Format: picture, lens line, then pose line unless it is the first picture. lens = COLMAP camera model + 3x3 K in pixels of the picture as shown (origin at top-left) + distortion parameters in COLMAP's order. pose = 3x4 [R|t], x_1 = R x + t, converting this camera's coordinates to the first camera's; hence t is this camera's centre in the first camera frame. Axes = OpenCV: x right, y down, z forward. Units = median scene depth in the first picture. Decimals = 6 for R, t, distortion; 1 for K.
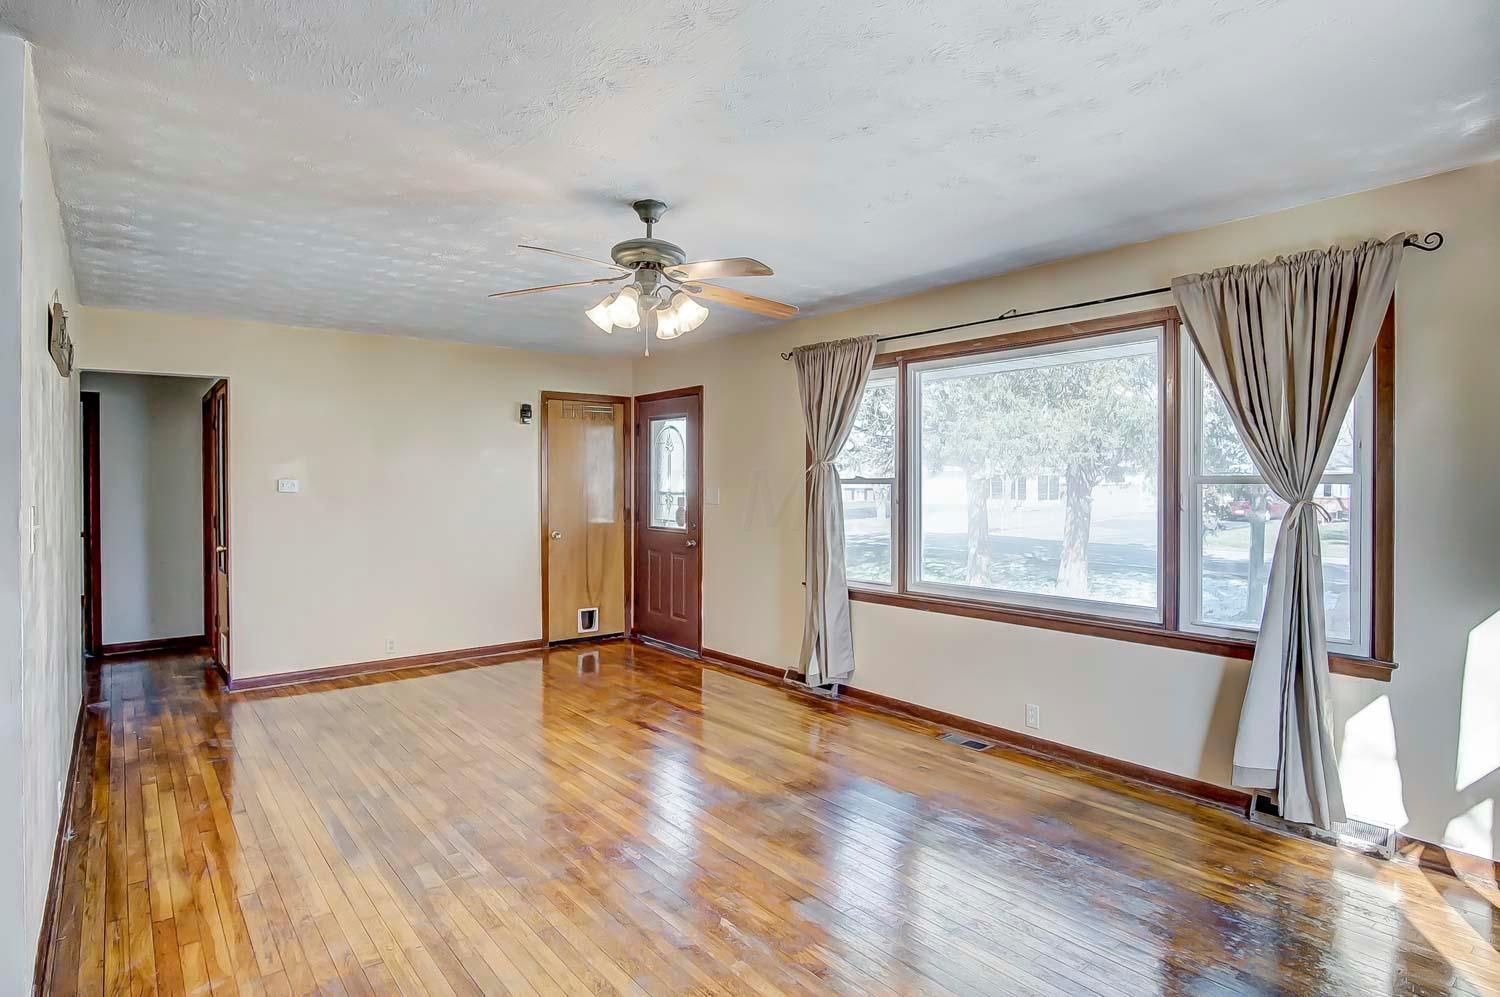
lens RADIAL K [[824.4, 0, 751.0], [0, 824.4, 489.0], [0, 0, 1]] dist [-0.025108, 0.001920]
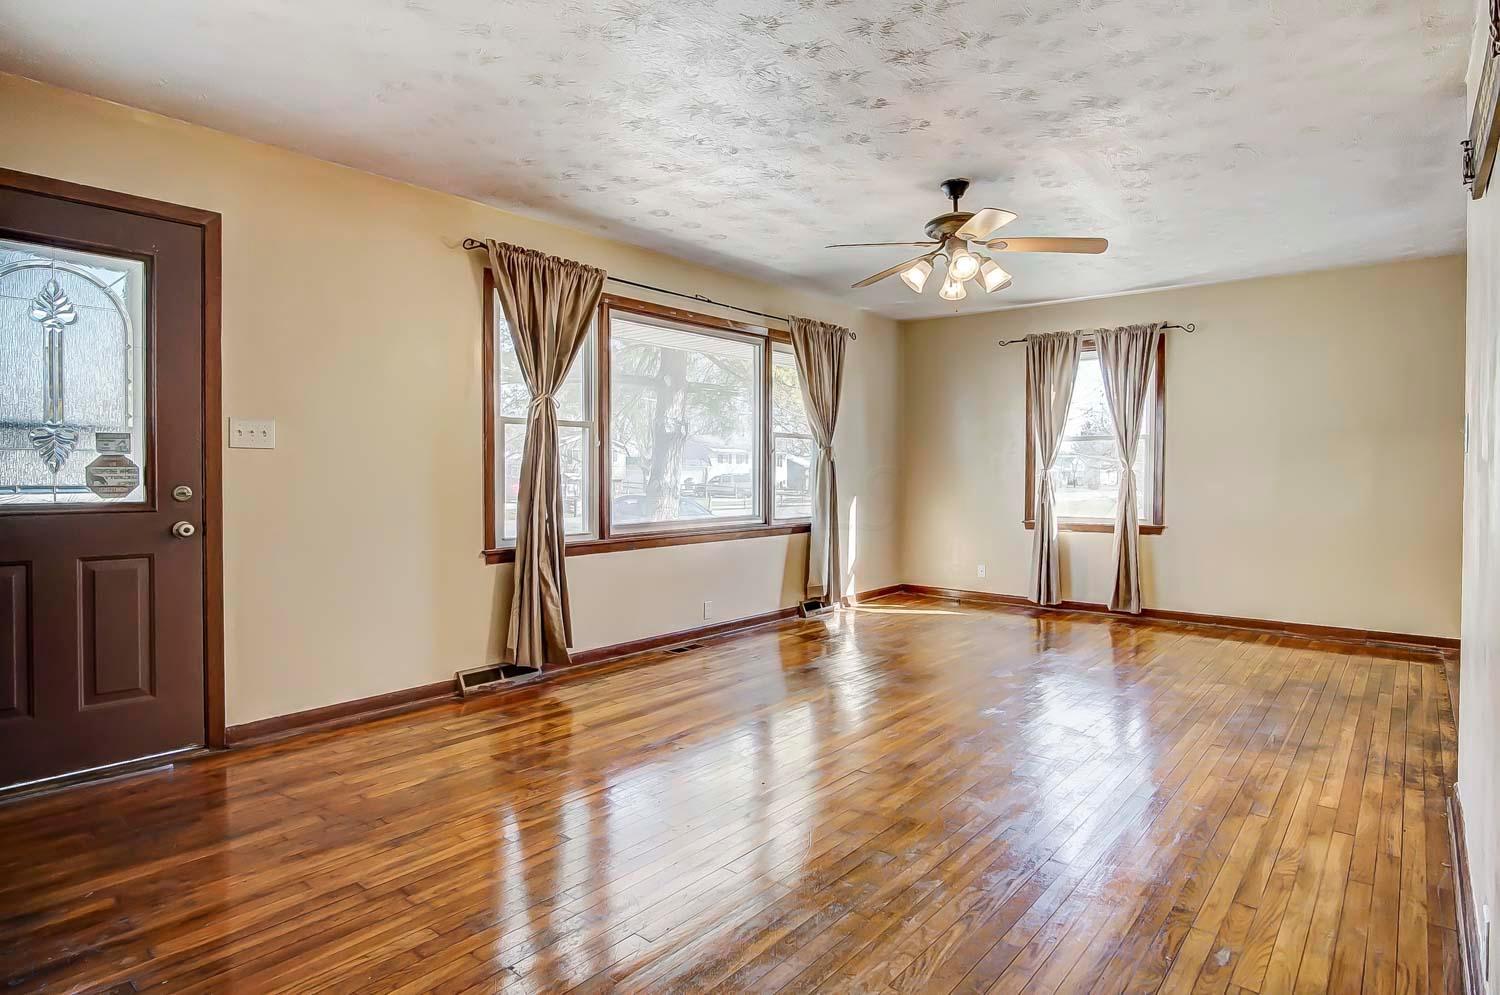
lens RADIAL K [[830.5, 0, 761.1], [0, 830.5, 495.1], [0, 0, 1]] dist [-0.033461, 0.012736]
pose [[-0.230965, -0.029899, 0.972503, -1.111531], [0.003682, 0.999494, 0.031603, 0.056937], [-0.972955, 0.010880, -0.230738, 1.401640]]
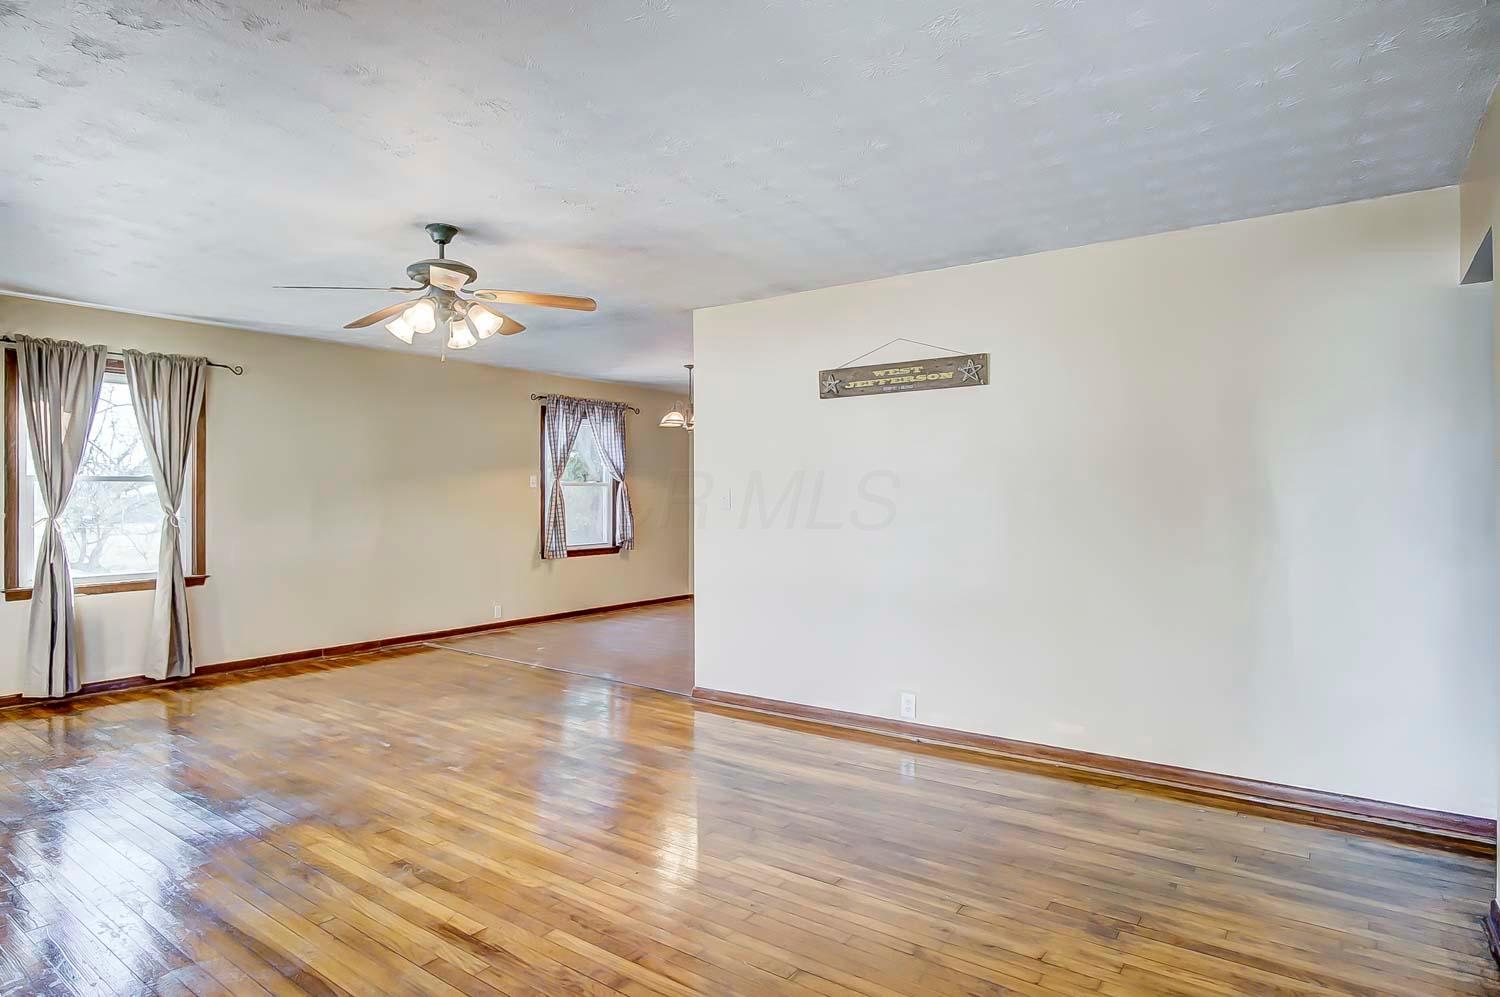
lens RADIAL K [[789.1, 0, 736.5], [0, 789.1, 491.6], [0, 0, 1]] dist [-0.030576, -0.000038]
pose [[-0.961671, -0.001282, -0.274202, -0.197792], [-0.001094, 0.999999, -0.000839, 0.015415], [0.274202, -0.000506, -0.961672, 1.943661]]
